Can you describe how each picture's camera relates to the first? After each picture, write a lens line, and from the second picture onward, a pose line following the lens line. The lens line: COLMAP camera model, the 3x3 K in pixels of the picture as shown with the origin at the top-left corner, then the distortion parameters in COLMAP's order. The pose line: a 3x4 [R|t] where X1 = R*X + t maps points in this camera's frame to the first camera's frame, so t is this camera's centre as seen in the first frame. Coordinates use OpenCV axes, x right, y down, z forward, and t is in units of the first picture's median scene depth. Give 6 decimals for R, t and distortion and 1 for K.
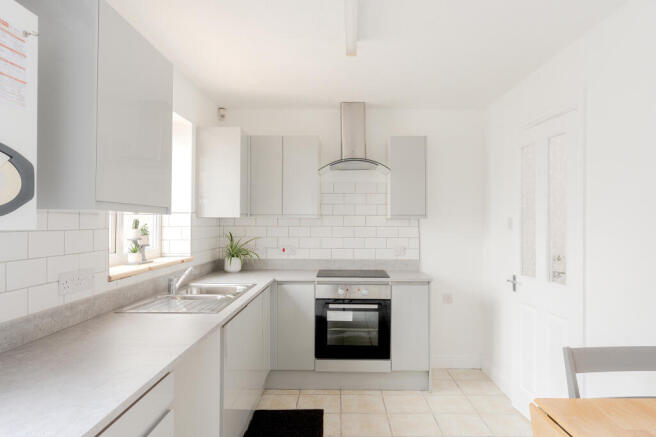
lens RADIAL K [[416.3, 0, 328.0], [0, 416.3, 218.5], [0, 0, 1]] dist [0.000506, 0.000980]
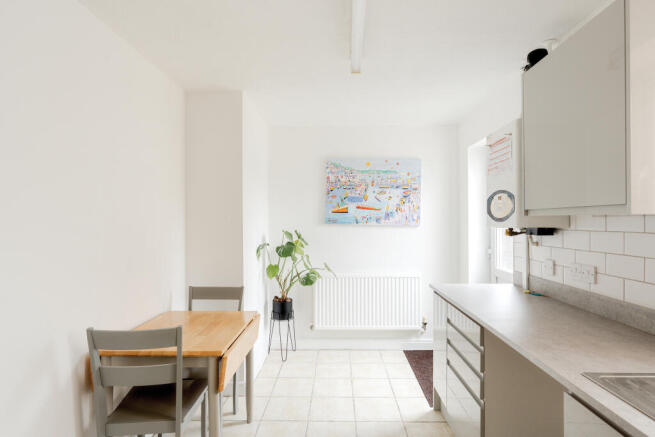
lens RADIAL K [[344.7, 0, 327.5], [0, 344.7, 218.5], [0, 0, 1]] dist [0.000079, 0.000006]
pose [[-0.999983, -0.000766, -0.005803, 0.069752], [-0.000677, 0.999884, -0.015207, 0.002553], [0.005814, -0.015203, -0.999868, 0.906800]]
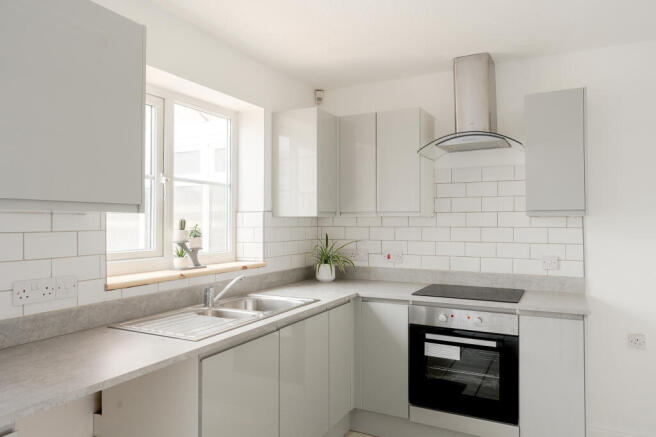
lens RADIAL K [[437.2, 0, 328.0], [0, 437.2, 218.5], [0, 0, 1]] dist [0.005179, -0.000052]
pose [[0.899717, -0.007386, -0.436412, 0.183043], [0.008102, 0.999967, -0.000220, 0.001962], [0.436399, -0.003338, 0.899747, 0.228163]]
